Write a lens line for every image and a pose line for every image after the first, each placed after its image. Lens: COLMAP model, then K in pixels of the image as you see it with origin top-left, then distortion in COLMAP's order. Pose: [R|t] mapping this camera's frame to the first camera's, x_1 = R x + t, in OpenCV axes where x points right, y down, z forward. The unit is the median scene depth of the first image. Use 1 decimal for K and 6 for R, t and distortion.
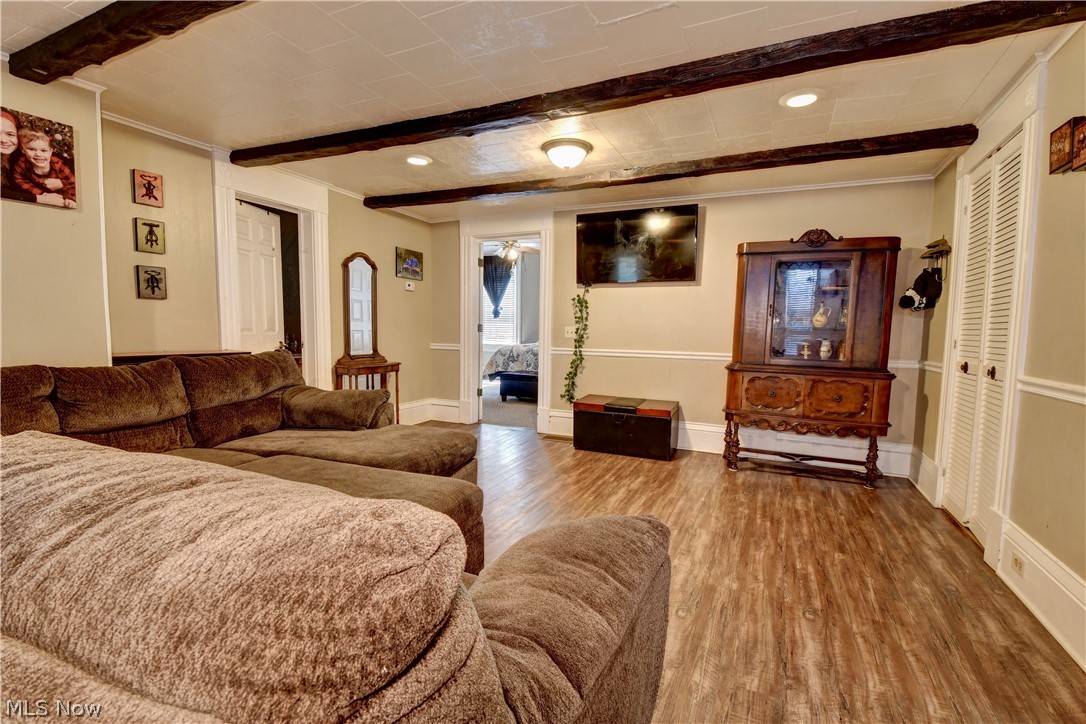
lens RADIAL K [[481.2, 0, 546.2], [0, 481.2, 365.4], [0, 0, 1]] dist [-0.009816, -0.000738]
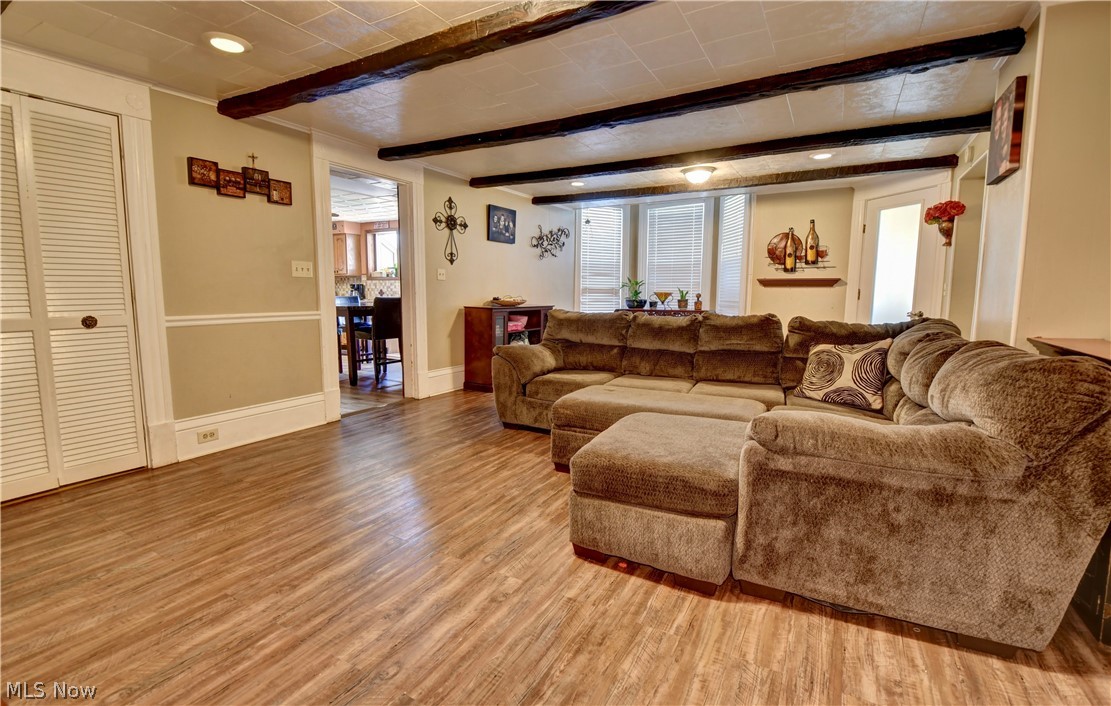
lens RADIAL K [[496.0, 0, 561.1], [0, 496.0, 344.1], [0, 0, 1]] dist [0.000385, -0.000014]
pose [[-0.996751, -0.033178, 0.073391, -0.171682], [-0.018665, 0.981560, 0.190242, -0.130988], [-0.078350, 0.188254, -0.978990, 1.563931]]
